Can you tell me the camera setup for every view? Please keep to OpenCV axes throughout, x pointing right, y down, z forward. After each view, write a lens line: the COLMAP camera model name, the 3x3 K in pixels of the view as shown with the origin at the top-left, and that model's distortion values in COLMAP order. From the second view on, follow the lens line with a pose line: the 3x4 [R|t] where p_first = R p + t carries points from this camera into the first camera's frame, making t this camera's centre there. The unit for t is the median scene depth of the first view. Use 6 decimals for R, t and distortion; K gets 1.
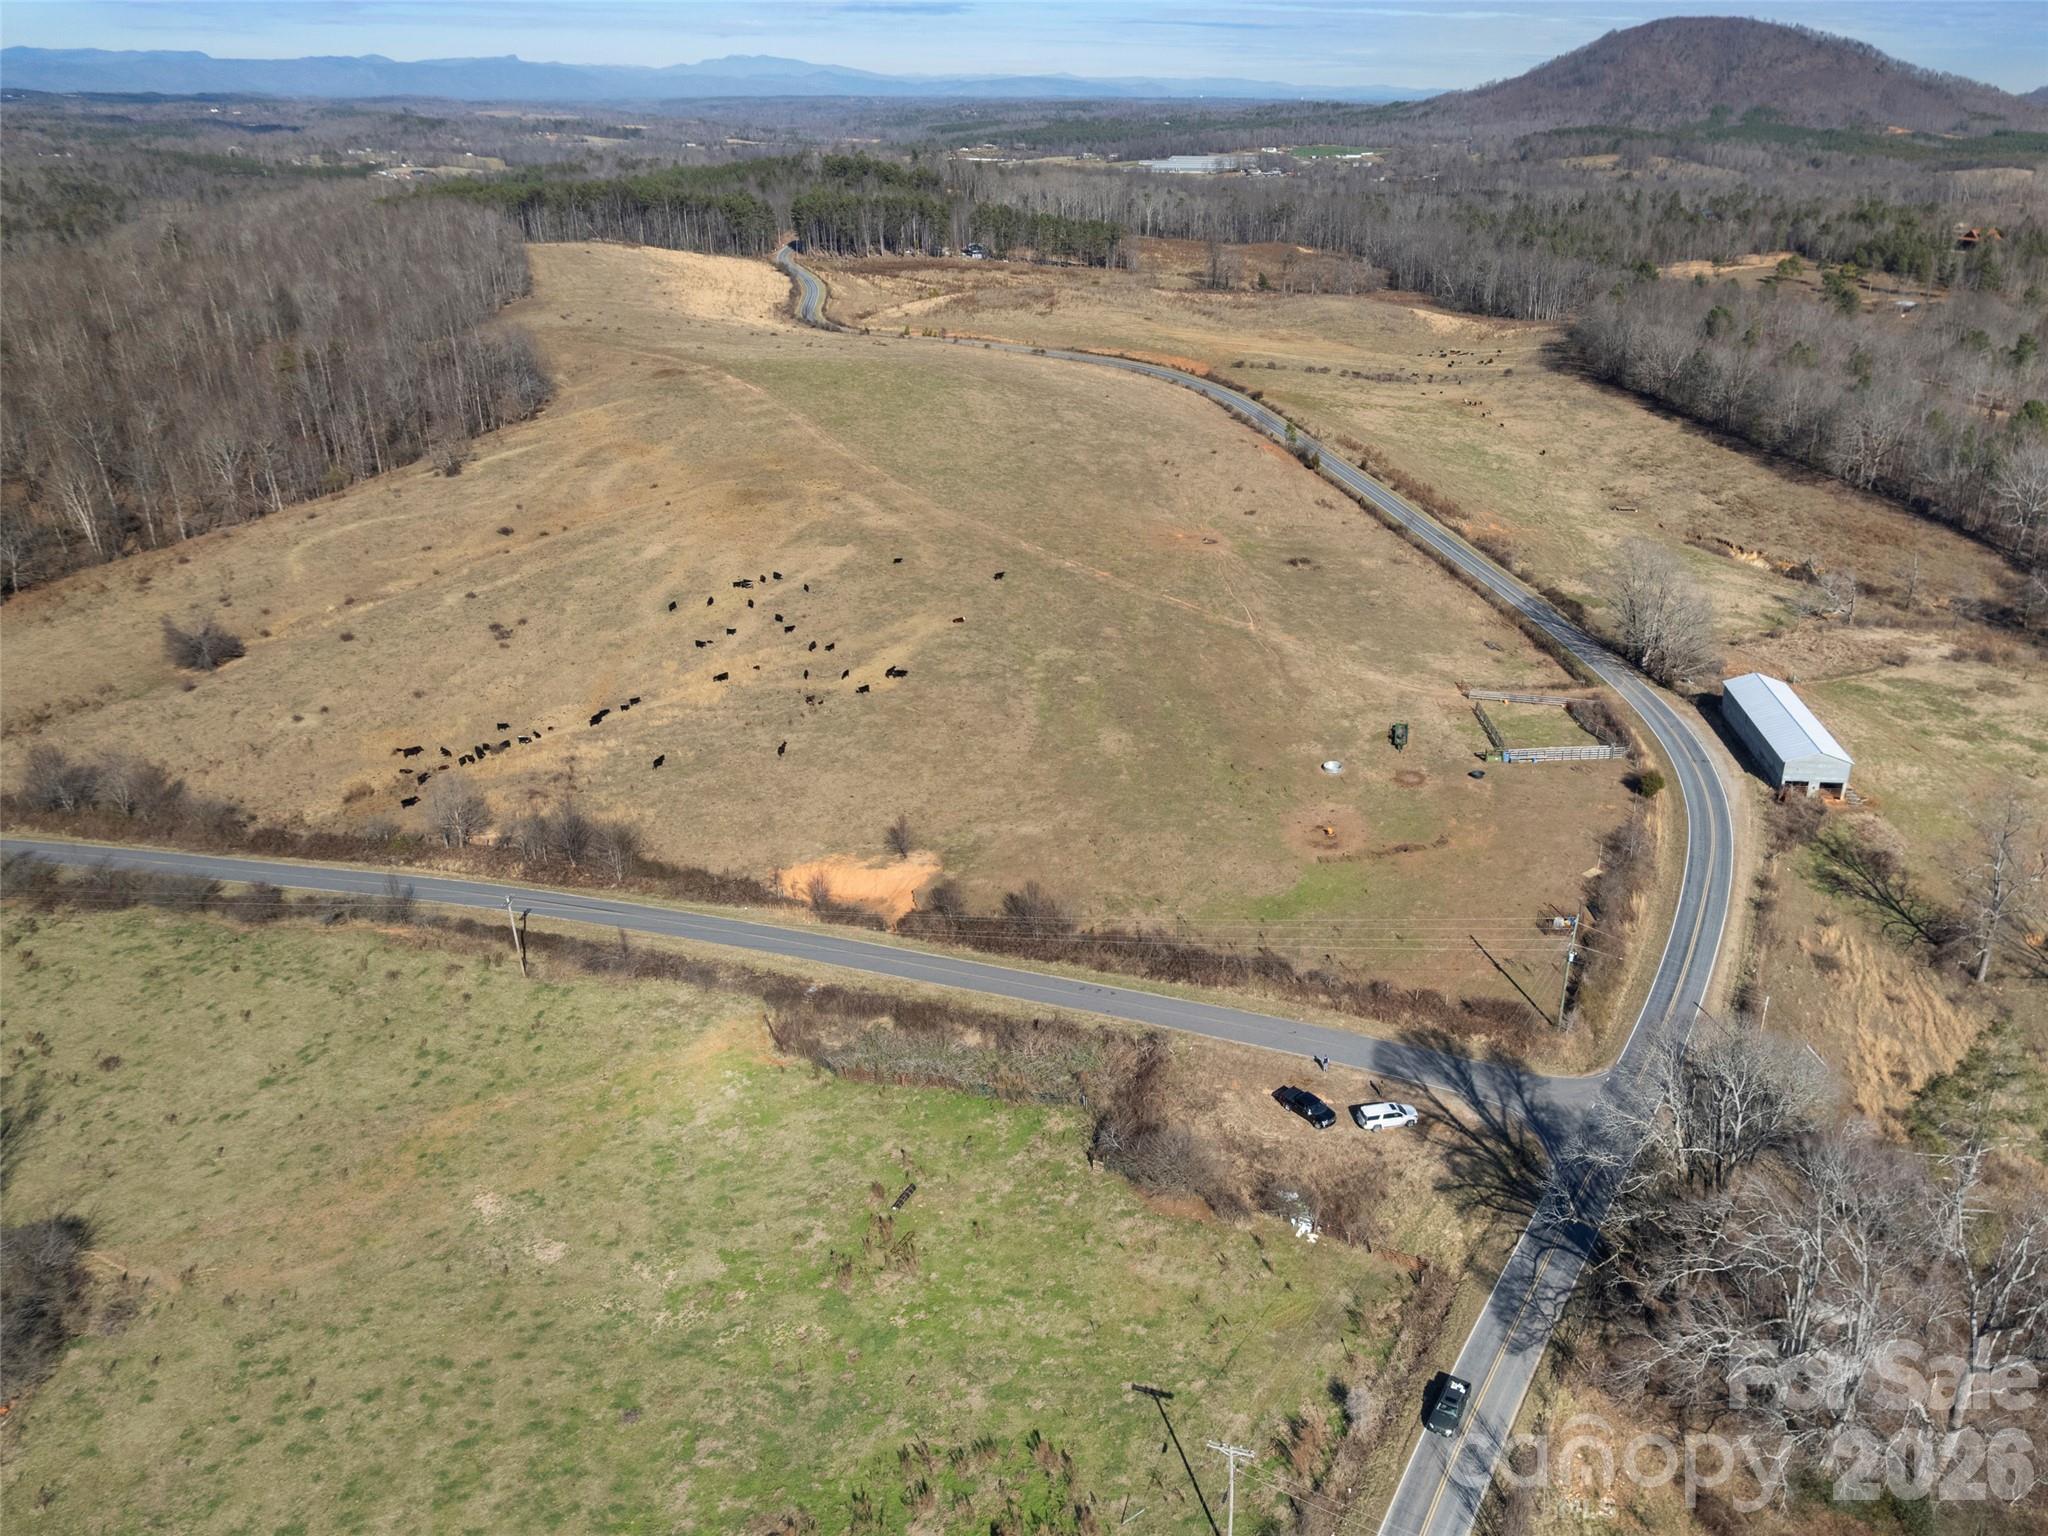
lens RADIAL K [[1517.8, 0, 1184.6], [0, 1517.8, 768.1], [0, 0, 1]] dist [-0.079619, 0.063720]
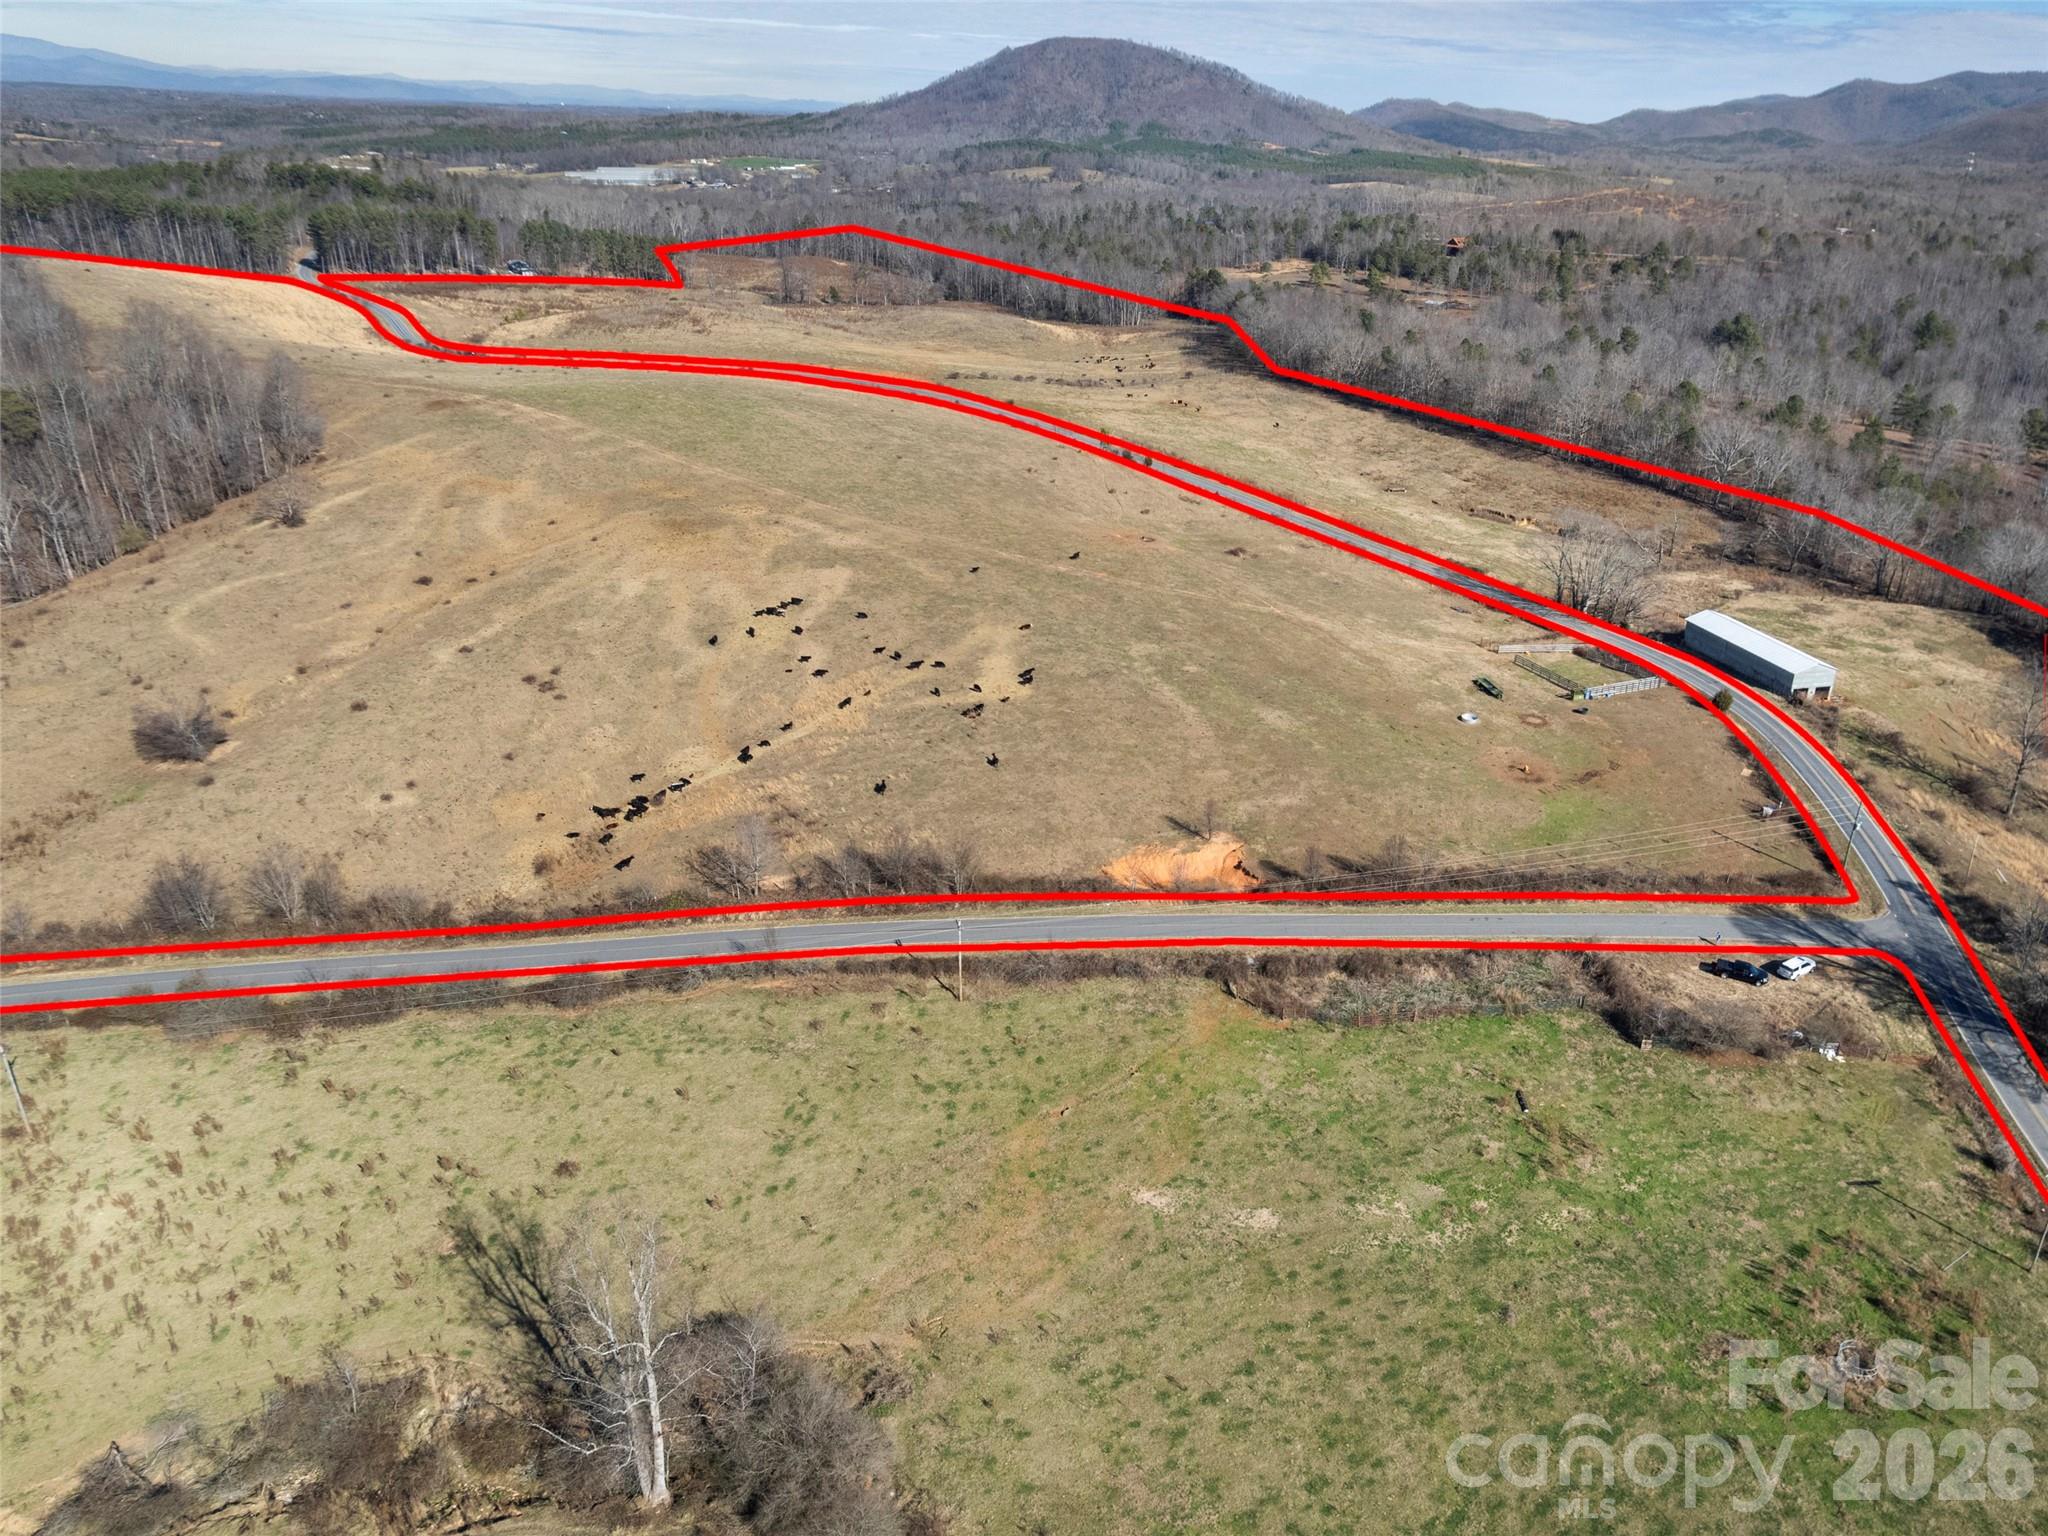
lens RADIAL K [[1493.4, 0, 1091.4], [0, 1493.4, 800.9], [0, 0, 1]] dist [-0.075346, 0.067692]
pose [[0.934485, -0.126193, 0.332885, -0.355230], [0.119860, 0.992001, 0.039581, -0.011299], [-0.335217, 0.002912, 0.942136, 0.018299]]
